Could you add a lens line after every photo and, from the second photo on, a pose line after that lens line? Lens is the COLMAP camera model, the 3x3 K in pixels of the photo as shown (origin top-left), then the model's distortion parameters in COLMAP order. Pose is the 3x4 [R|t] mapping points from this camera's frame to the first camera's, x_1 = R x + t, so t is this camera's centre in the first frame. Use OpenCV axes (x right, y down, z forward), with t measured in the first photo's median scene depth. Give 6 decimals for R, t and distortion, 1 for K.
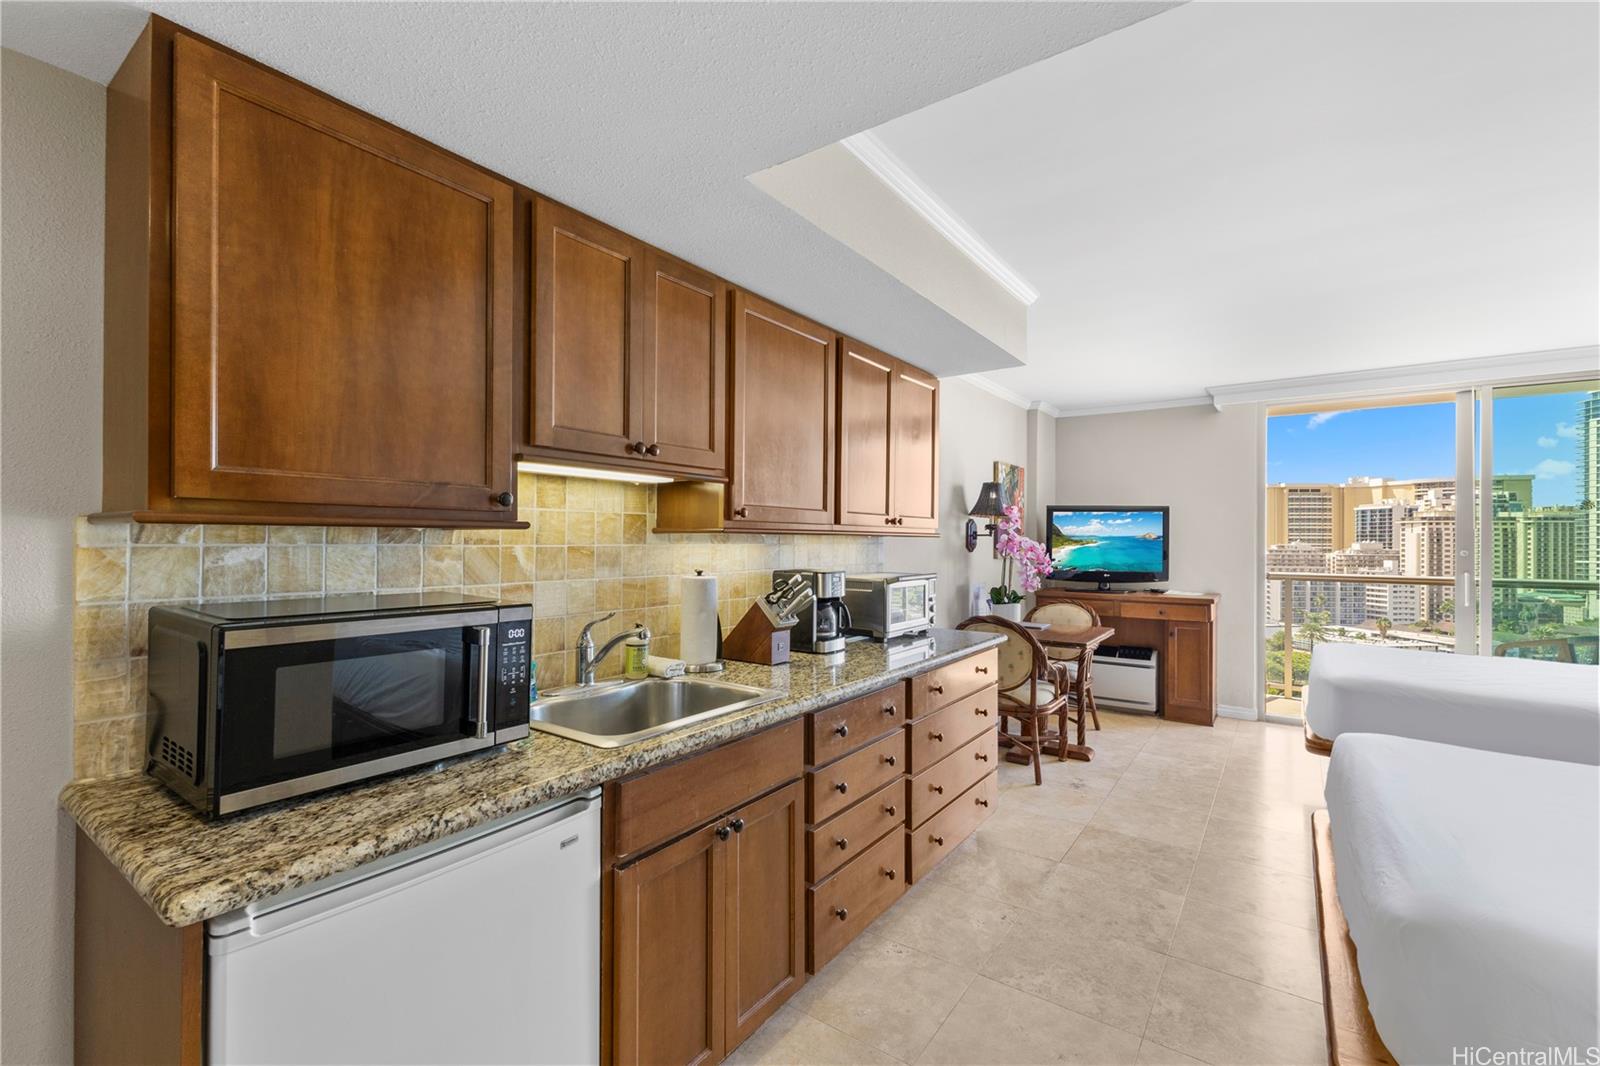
lens RADIAL K [[692.8, 0, 801.8], [0, 692.8, 535.6], [0, 0, 1]] dist [-0.000975, -0.000301]
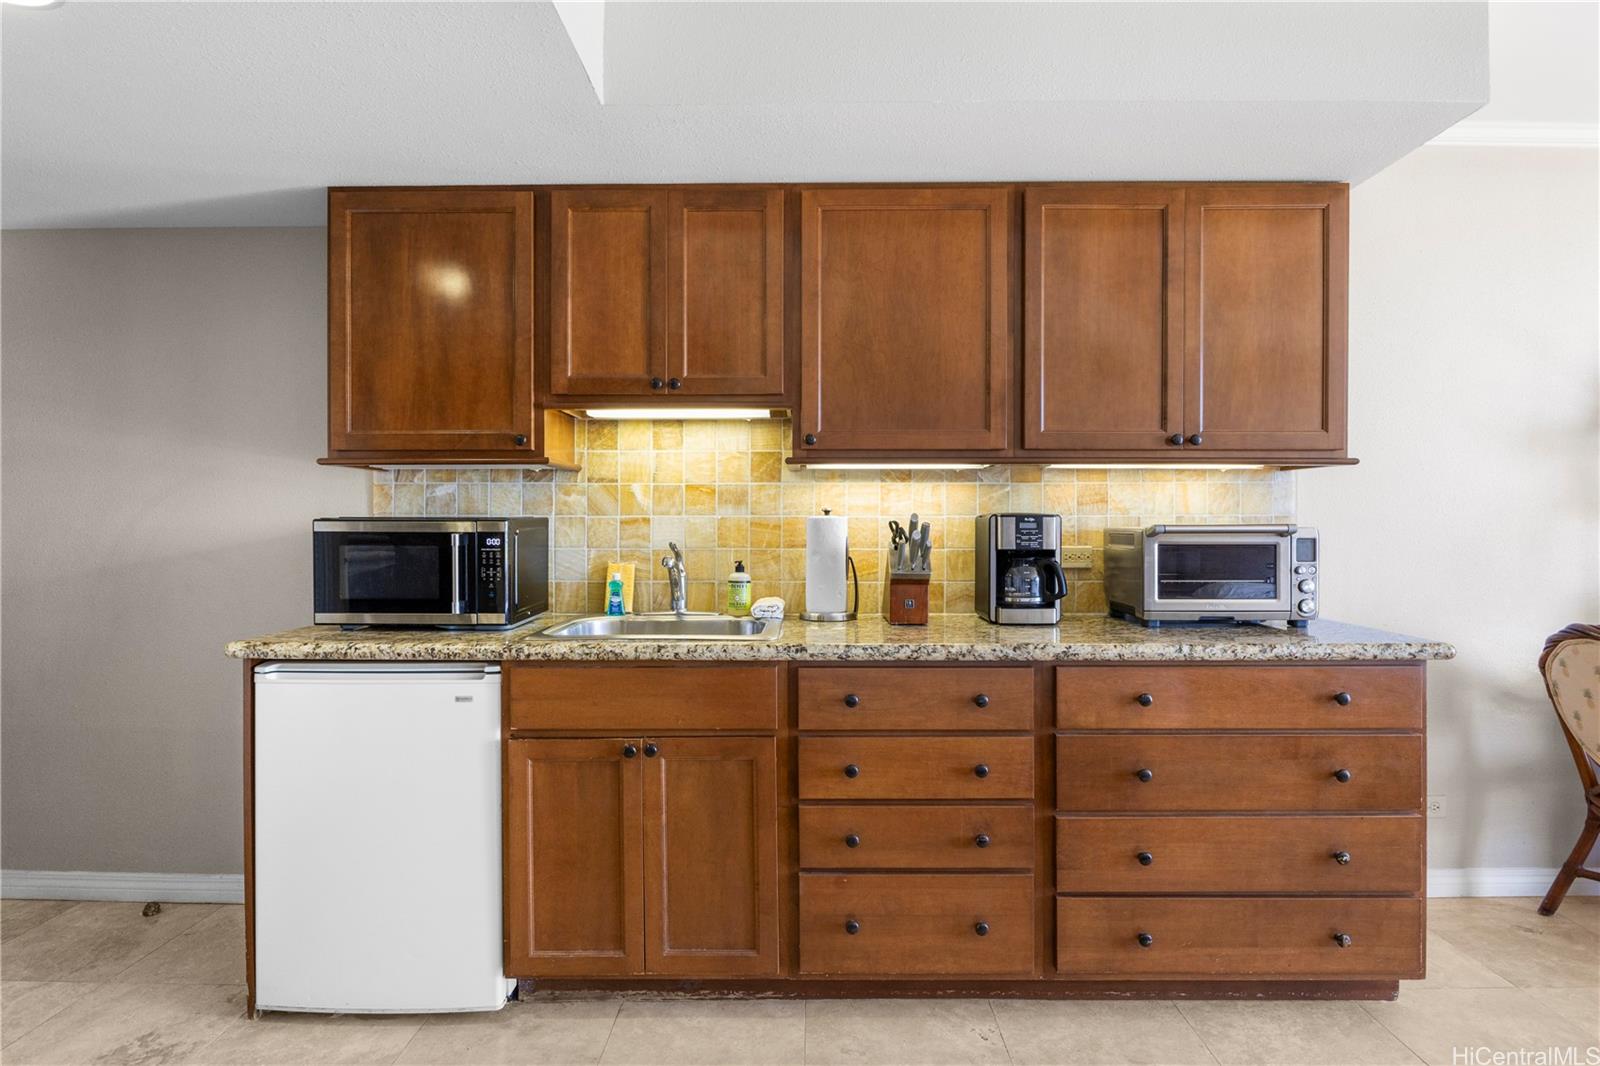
lens RADIAL K [[818.2, 0, 802.0], [0, 818.2, 530.4], [0, 0, 1]] dist [-0.019146, 0.000011]
pose [[0.564917, -0.000687, -0.825147, 1.040176], [0.009260, 0.999942, 0.005507, 0.104121], [0.825095, -0.010752, 0.564891, 0.548227]]
